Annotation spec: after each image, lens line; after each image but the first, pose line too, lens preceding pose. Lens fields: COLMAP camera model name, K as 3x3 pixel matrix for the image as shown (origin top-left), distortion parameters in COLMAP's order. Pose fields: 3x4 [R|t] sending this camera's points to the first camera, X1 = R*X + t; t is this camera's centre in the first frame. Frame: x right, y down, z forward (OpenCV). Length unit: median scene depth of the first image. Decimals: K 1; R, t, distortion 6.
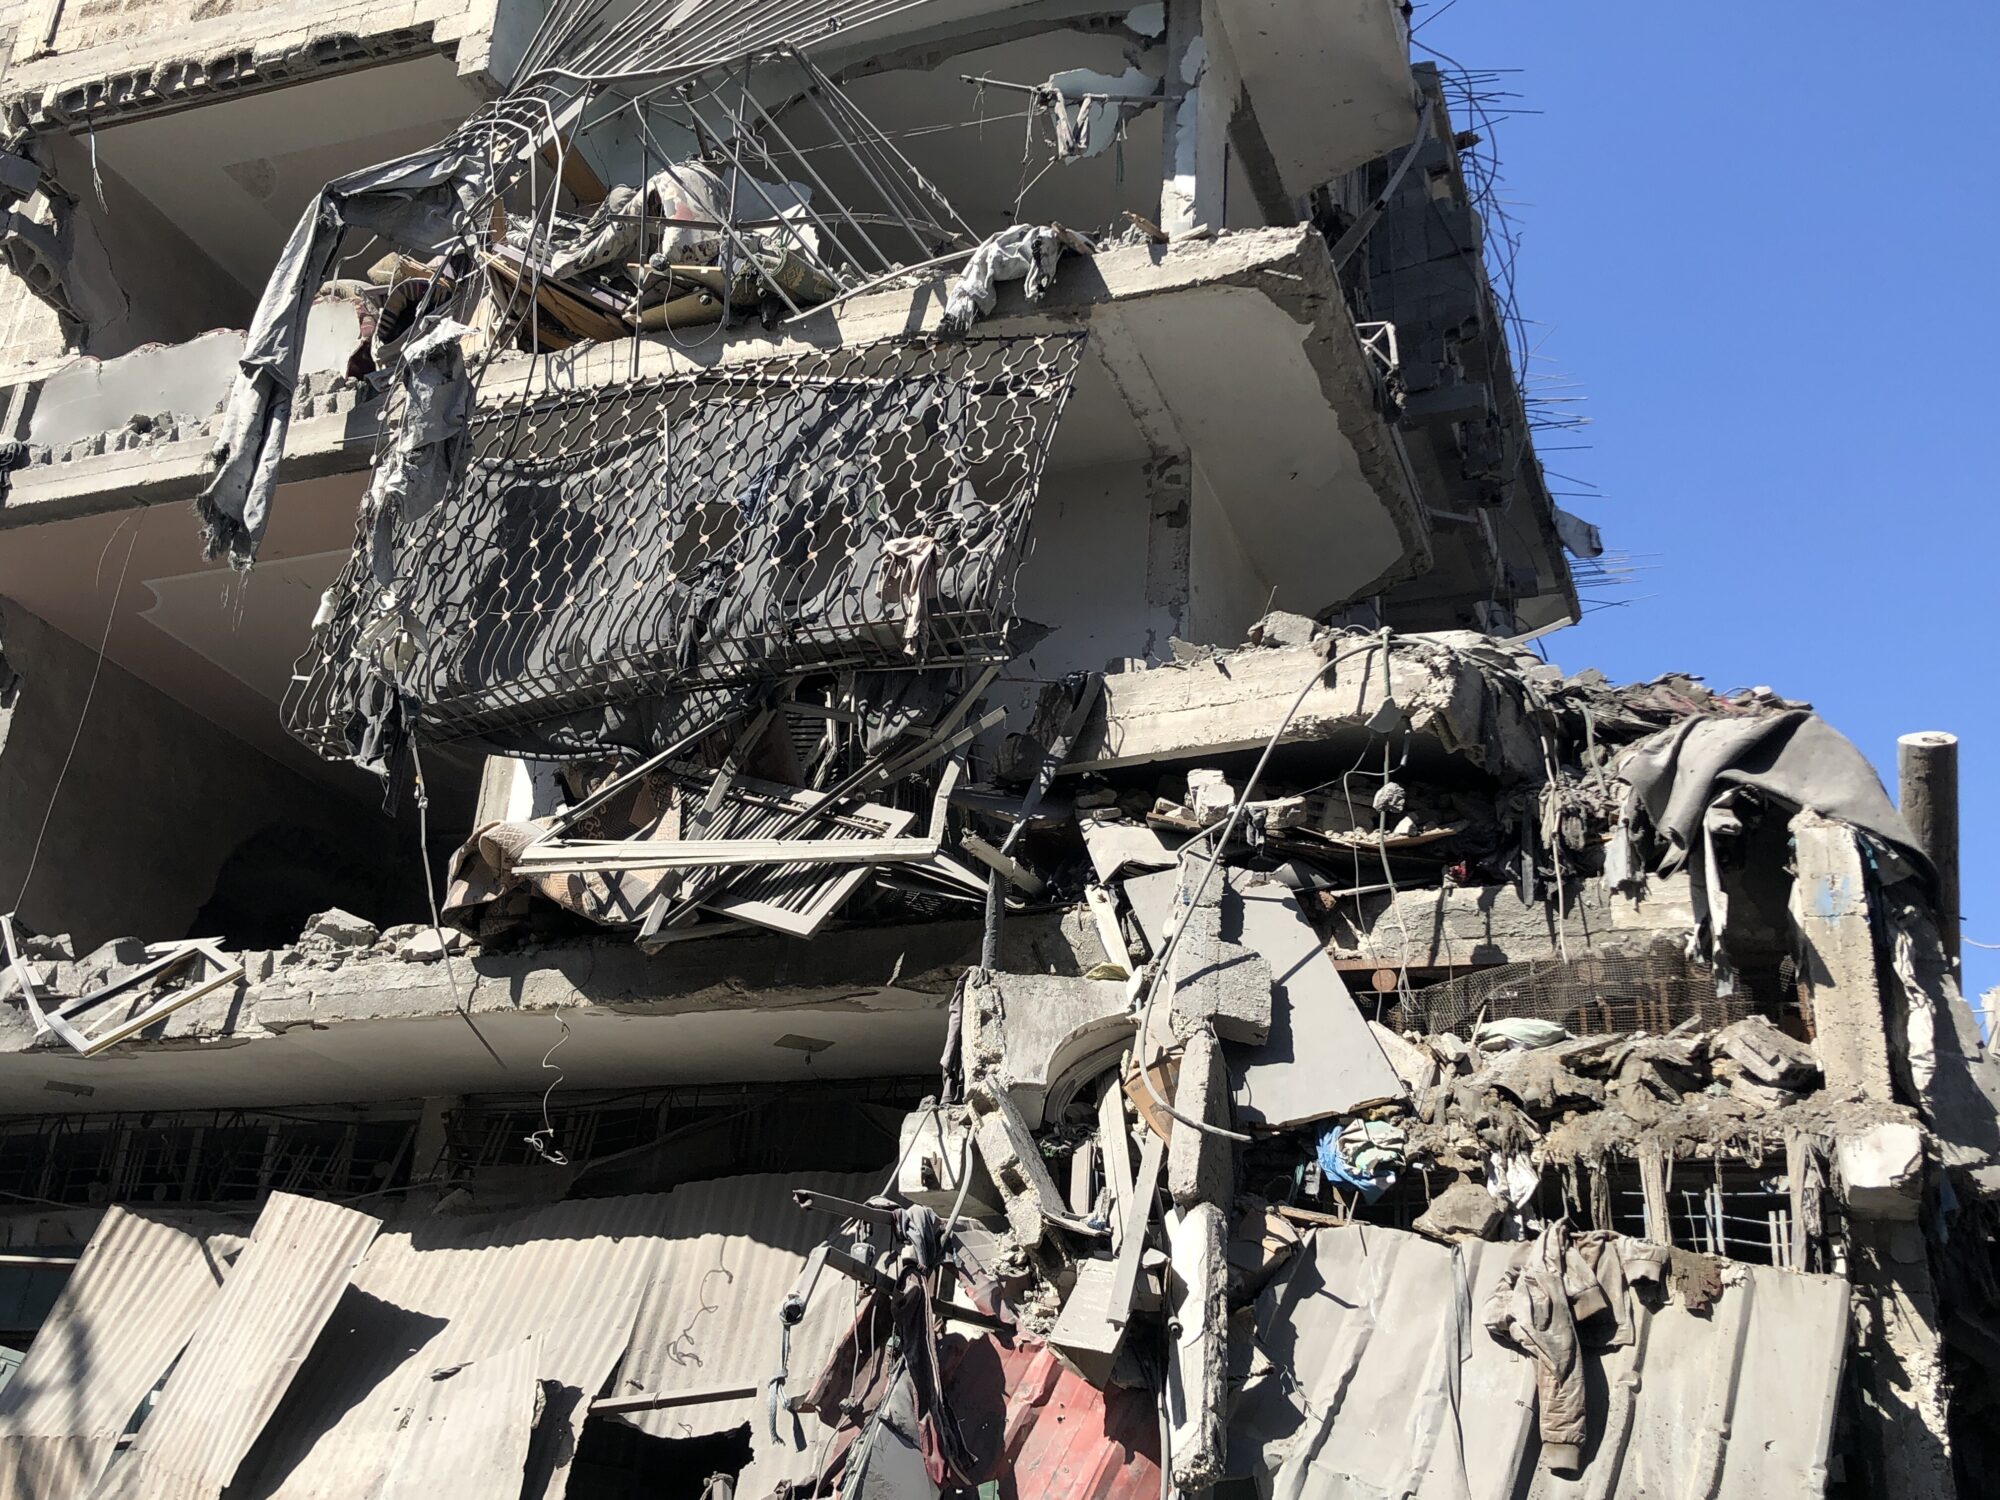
lens RADIAL K [[1981.9, 0, 1000.0], [0, 1981.9, 750.0], [0, 0, 1]] dist [0.073919, -0.274871]
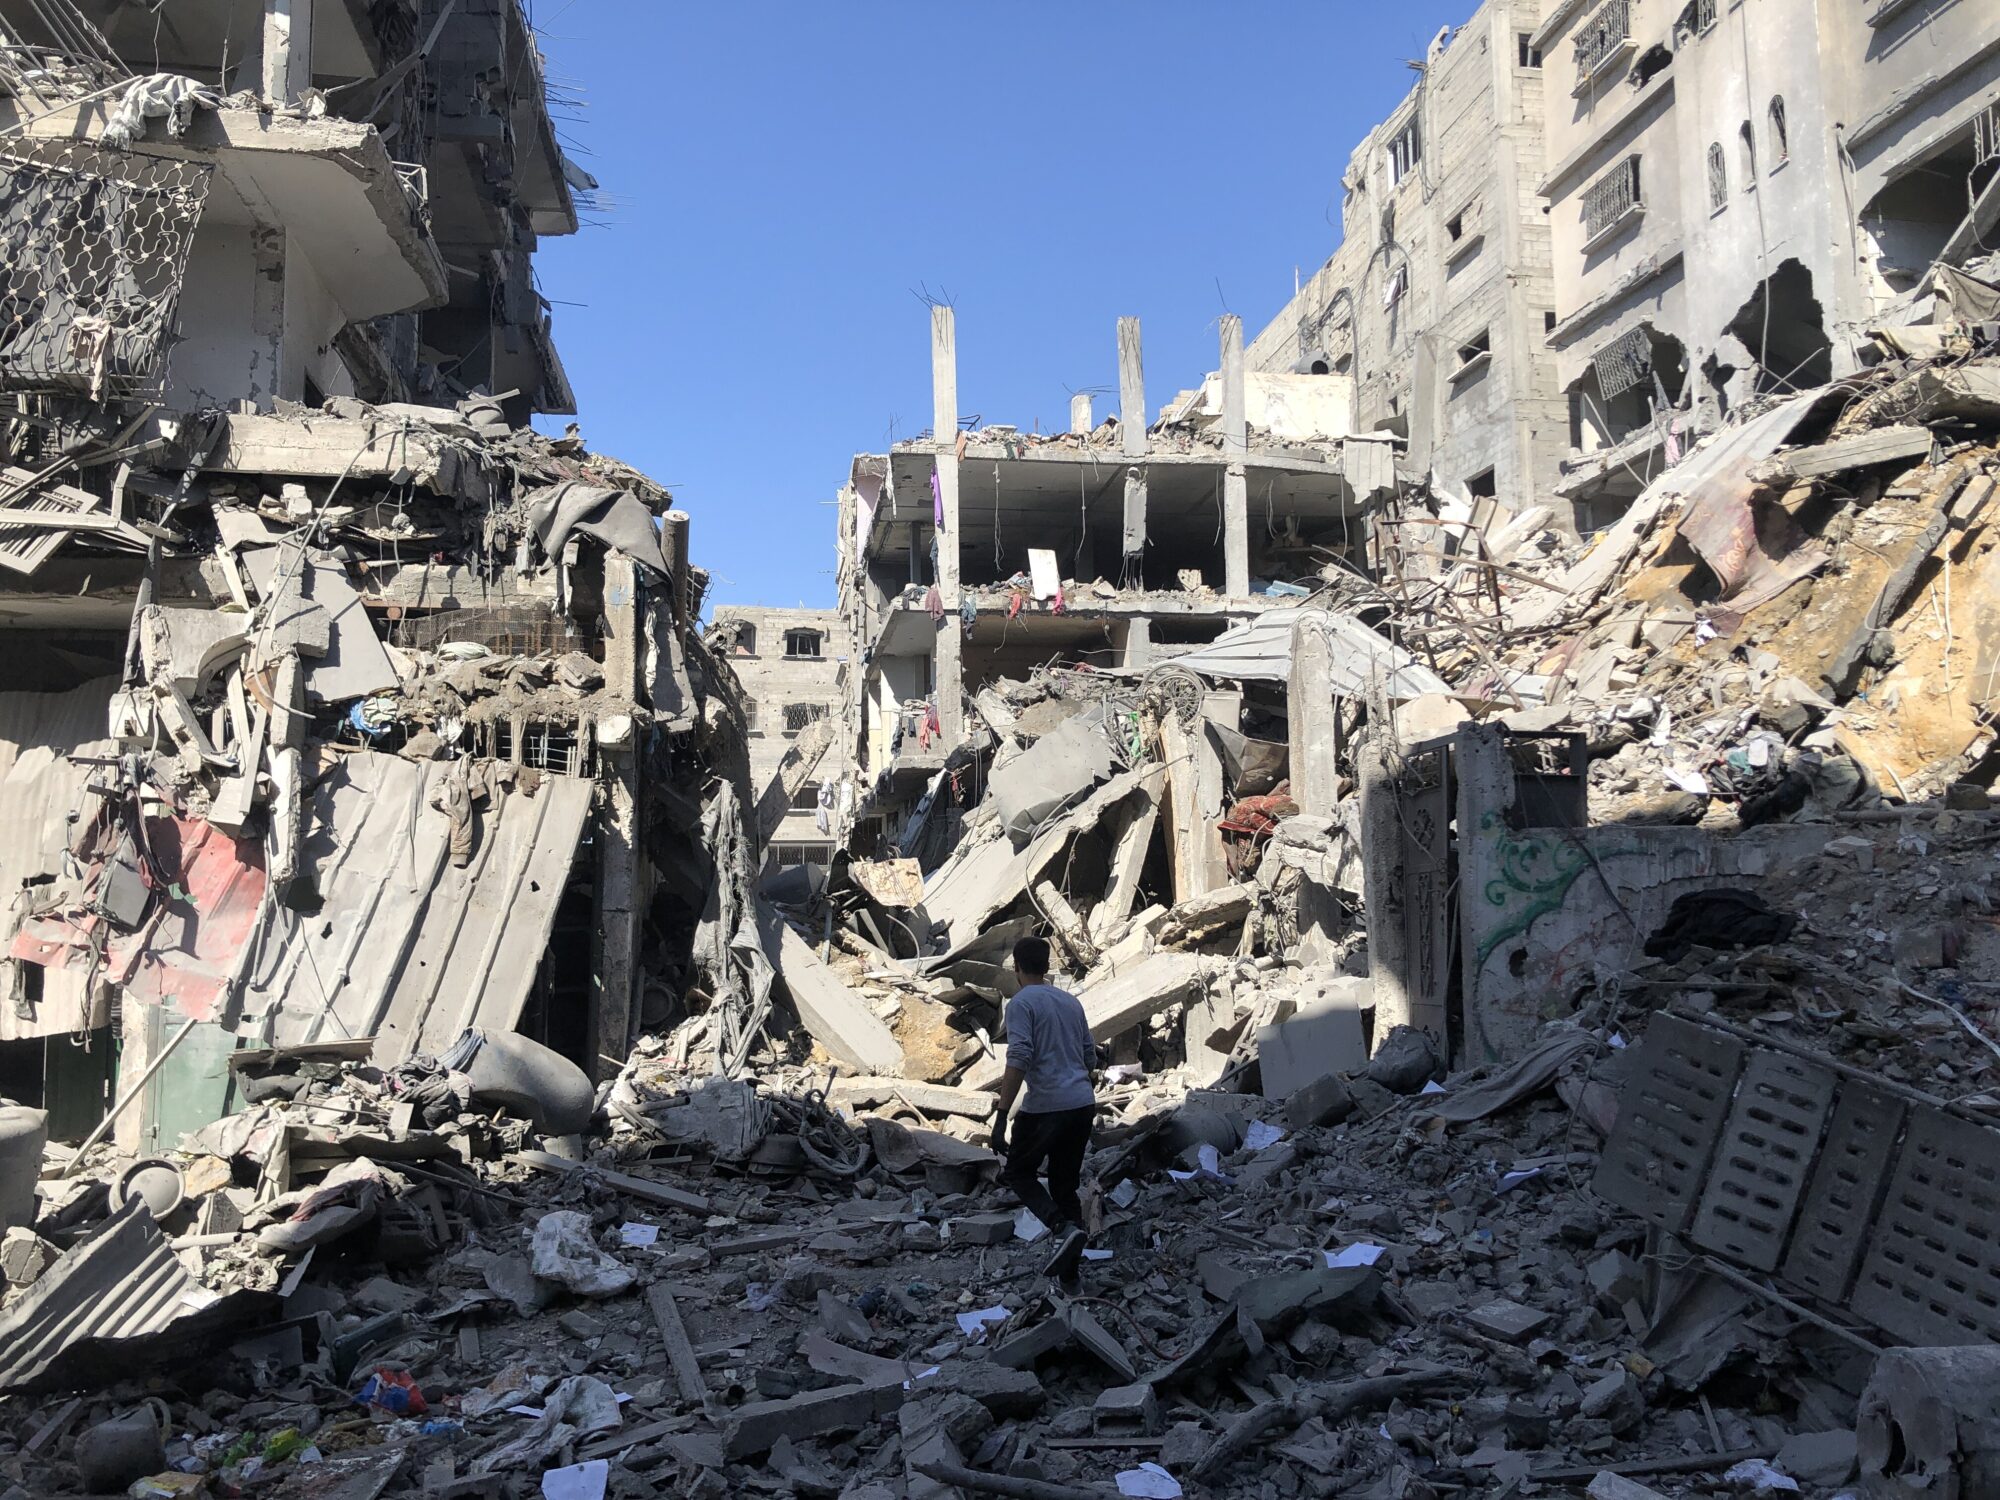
lens RADIAL K [[1583.3, 0, 1000.0], [0, 1583.3, 750.0], [0, 0, 1]] dist [0.009304, 0.014693]
pose [[0.860327, -0.011507, 0.509612, -0.089411], [-0.159038, 0.943781, 0.289799, -0.320679], [-0.484297, -0.330370, 0.810131, -0.602629]]
